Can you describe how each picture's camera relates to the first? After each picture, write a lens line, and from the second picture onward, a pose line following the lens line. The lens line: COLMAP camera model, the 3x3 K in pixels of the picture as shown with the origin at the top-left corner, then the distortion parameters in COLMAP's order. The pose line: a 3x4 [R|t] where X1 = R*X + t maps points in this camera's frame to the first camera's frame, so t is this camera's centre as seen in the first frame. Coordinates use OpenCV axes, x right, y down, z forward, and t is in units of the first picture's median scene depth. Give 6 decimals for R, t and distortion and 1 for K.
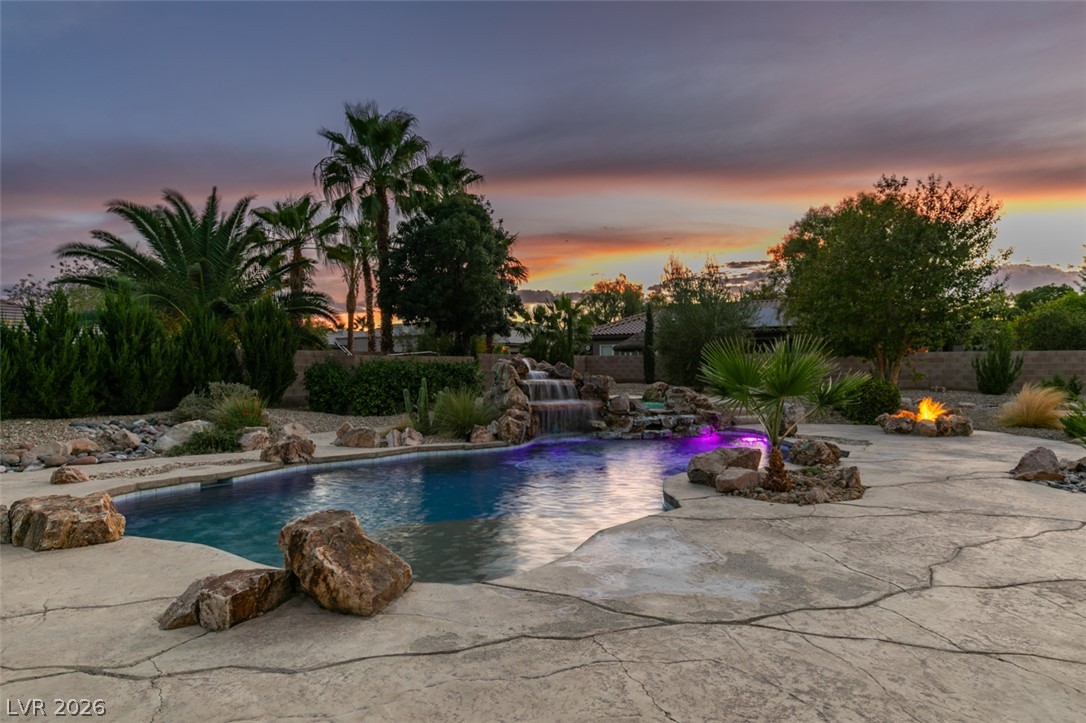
lens RADIAL K [[614.4, 0, 543.0], [0, 614.4, 361.5], [0, 0, 1]] dist [0.003597, 0.001133]
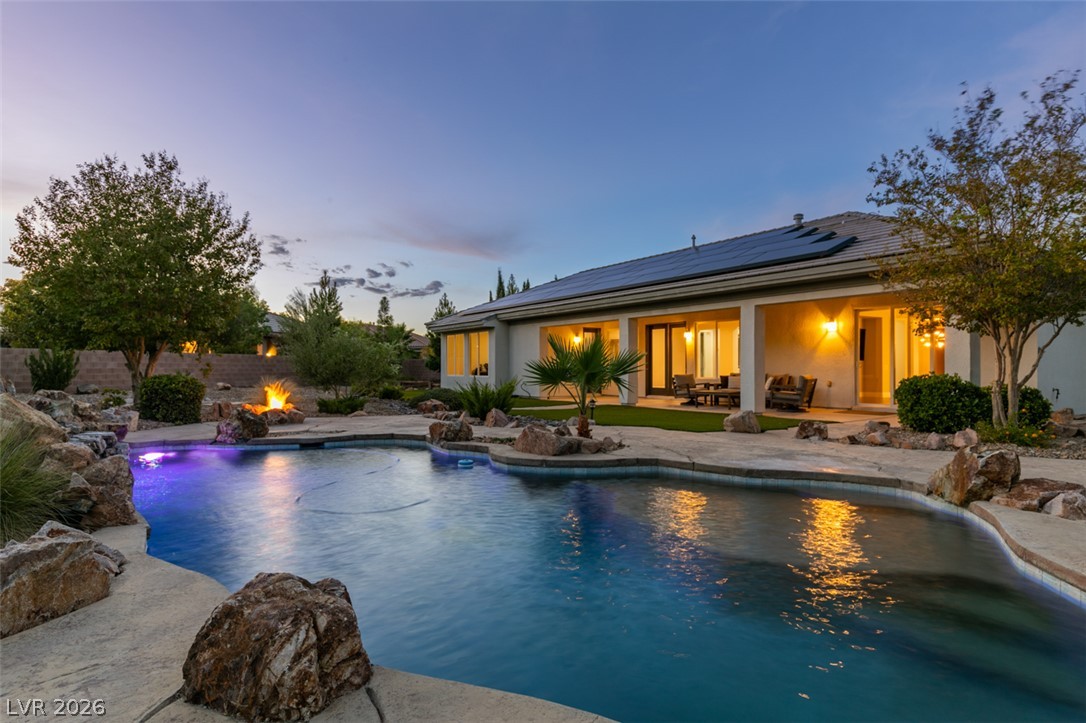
lens RADIAL K [[614.4, 0, 543.0], [0, 614.4, 361.5], [0, 0, 1]] dist [0.003597, 0.001133]
pose [[-0.137891, 0.011063, 0.990386, -0.492612], [-0.002331, 0.999931, -0.011494, 0.020463], [-0.990445, -0.003894, -0.137856, 0.653315]]
